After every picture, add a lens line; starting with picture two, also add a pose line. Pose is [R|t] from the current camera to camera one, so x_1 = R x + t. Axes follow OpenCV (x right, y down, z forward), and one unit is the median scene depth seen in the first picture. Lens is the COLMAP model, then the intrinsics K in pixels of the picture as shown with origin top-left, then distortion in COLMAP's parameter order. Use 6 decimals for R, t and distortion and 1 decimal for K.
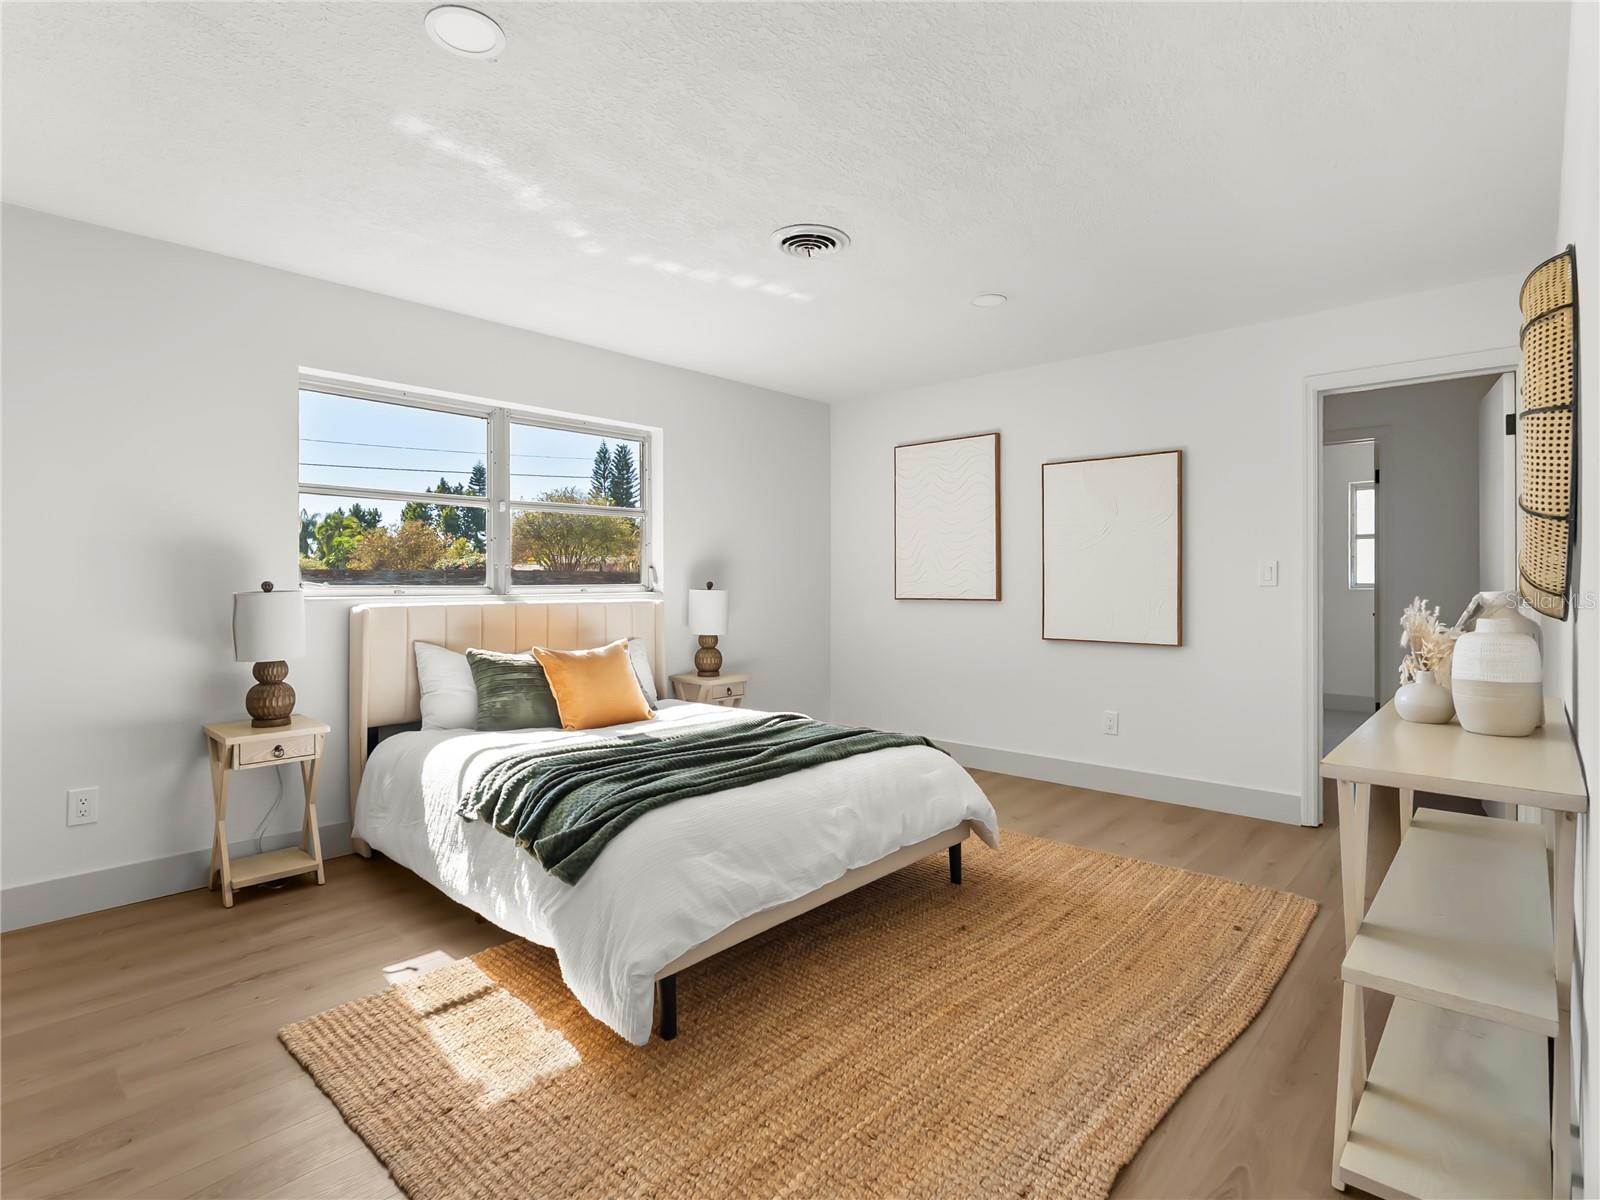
lens RADIAL K [[806.6, 0, 800.0], [0, 806.6, 600.0], [0, 0, 1]] dist [-0.010433, -0.000256]
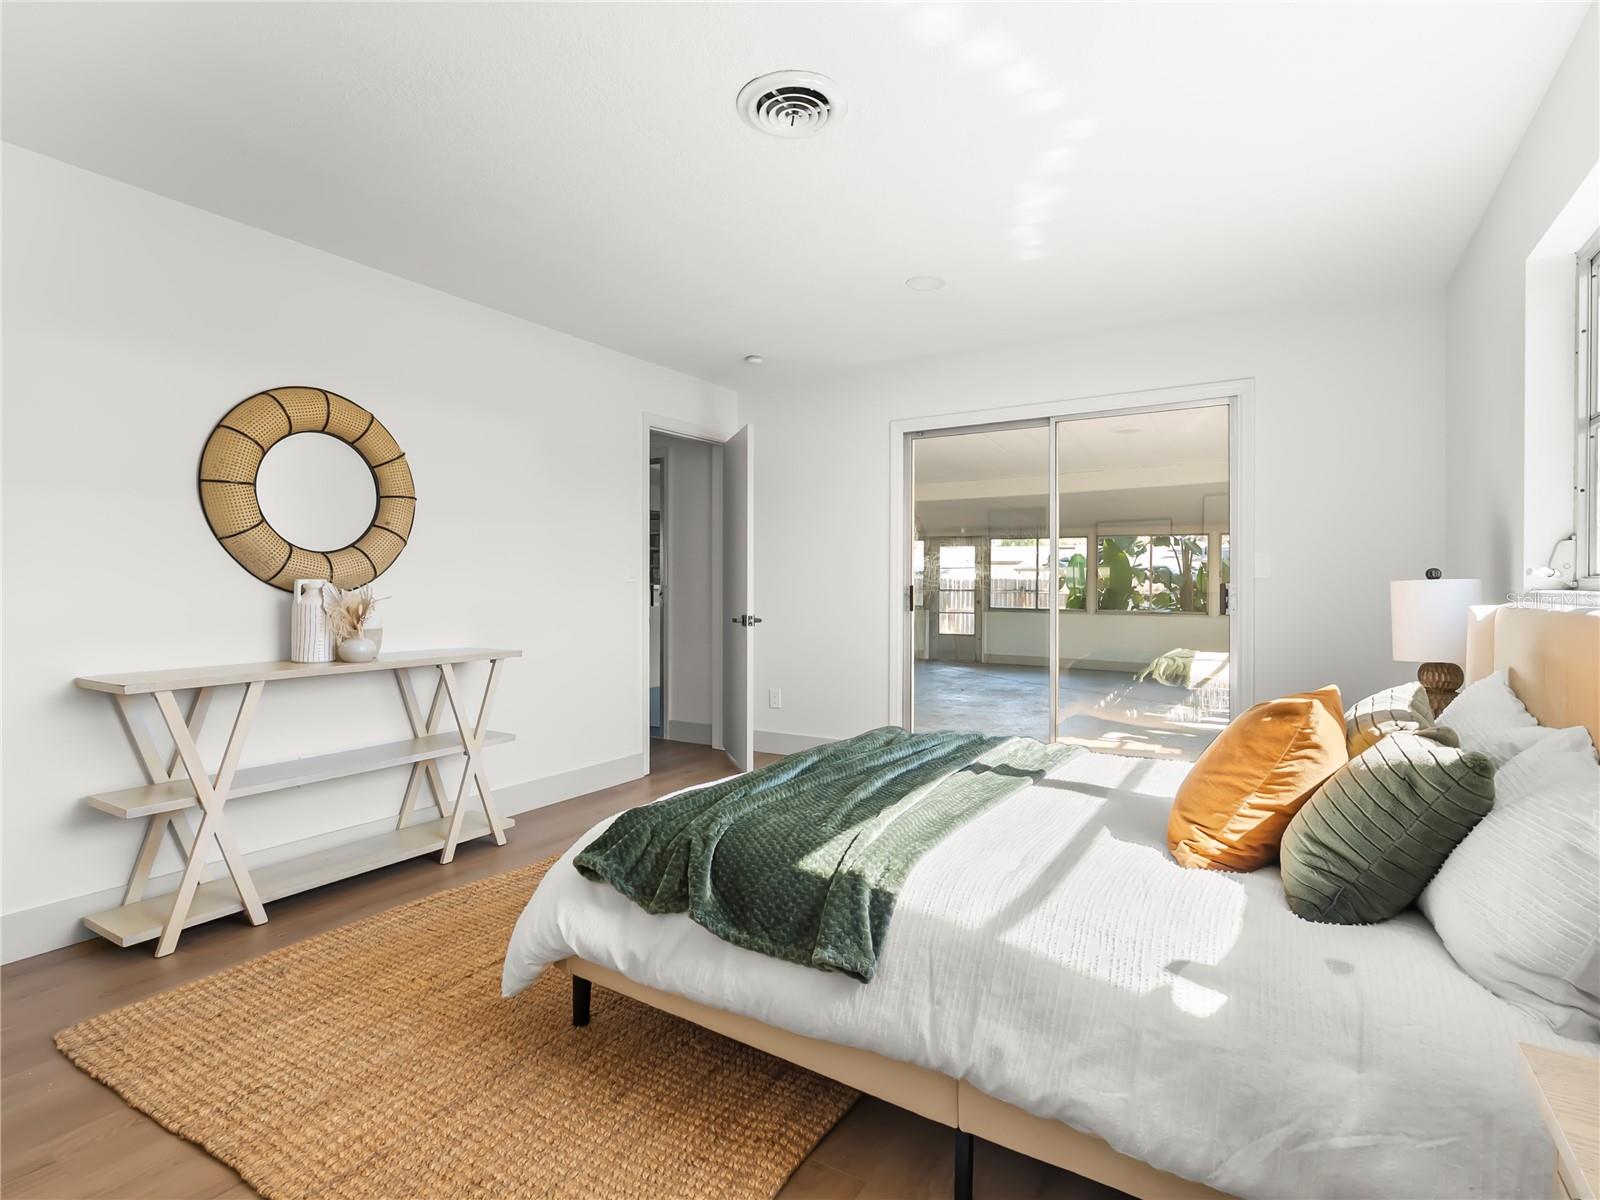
lens RADIAL K [[806.6, 0, 800.0], [0, 806.6, 600.0], [0, 0, 1]] dist [-0.010433, -0.000256]
pose [[-0.980430, 0.005424, -0.196794, 0.151476], [-0.001988, 0.999297, 0.037447, -0.018783], [0.196859, 0.037106, -0.979729, 1.709208]]
